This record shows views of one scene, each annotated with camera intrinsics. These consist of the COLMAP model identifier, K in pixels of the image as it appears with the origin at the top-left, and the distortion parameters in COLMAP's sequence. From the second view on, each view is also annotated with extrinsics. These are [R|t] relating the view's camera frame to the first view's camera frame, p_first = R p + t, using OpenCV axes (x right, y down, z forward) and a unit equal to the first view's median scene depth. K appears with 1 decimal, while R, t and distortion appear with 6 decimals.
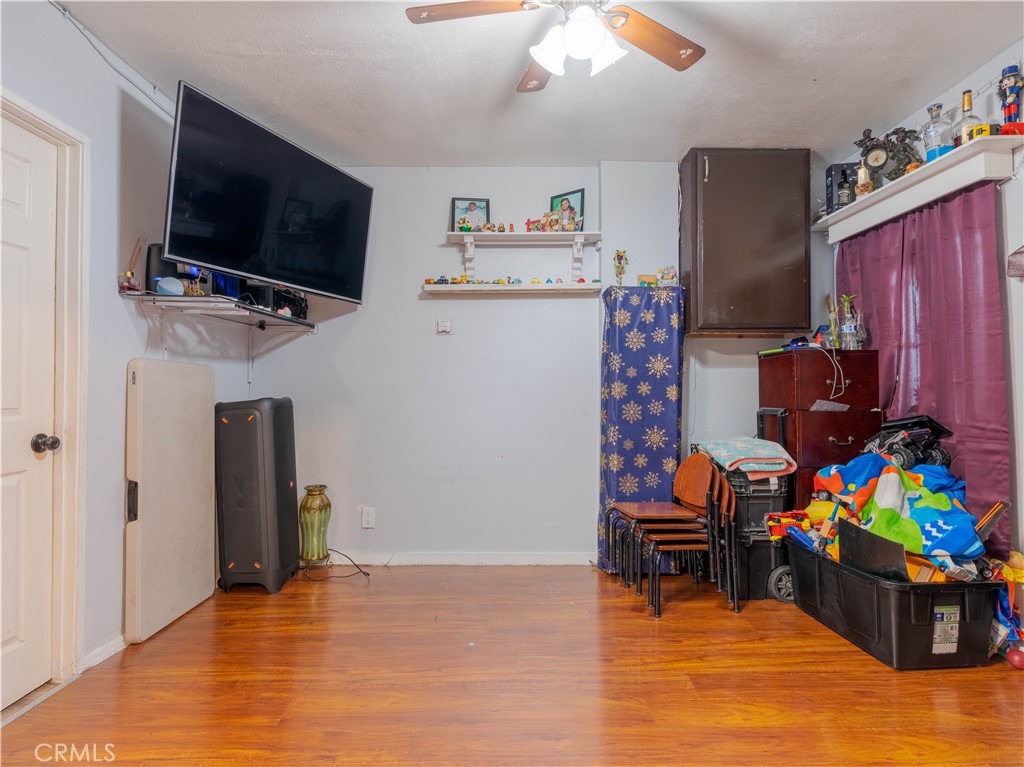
lens RADIAL K [[523.9, 0, 522.1], [0, 523.9, 380.5], [0, 0, 1]] dist [-0.006107, 0.000968]
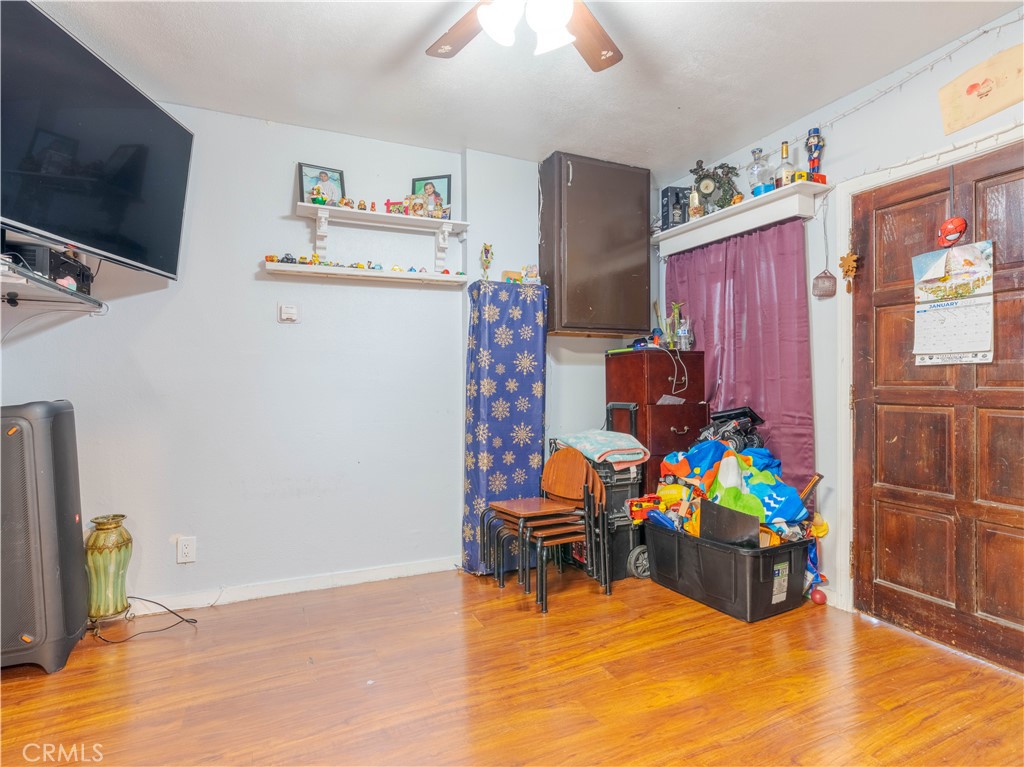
lens RADIAL K [[523.9, 0, 522.1], [0, 523.9, 380.5], [0, 0, 1]] dist [-0.006107, 0.000968]
pose [[0.919756, -0.002068, 0.392486, -0.153442], [-0.001621, 0.999958, 0.009067, -0.003166], [-0.392488, -0.008976, 0.919713, 0.082699]]
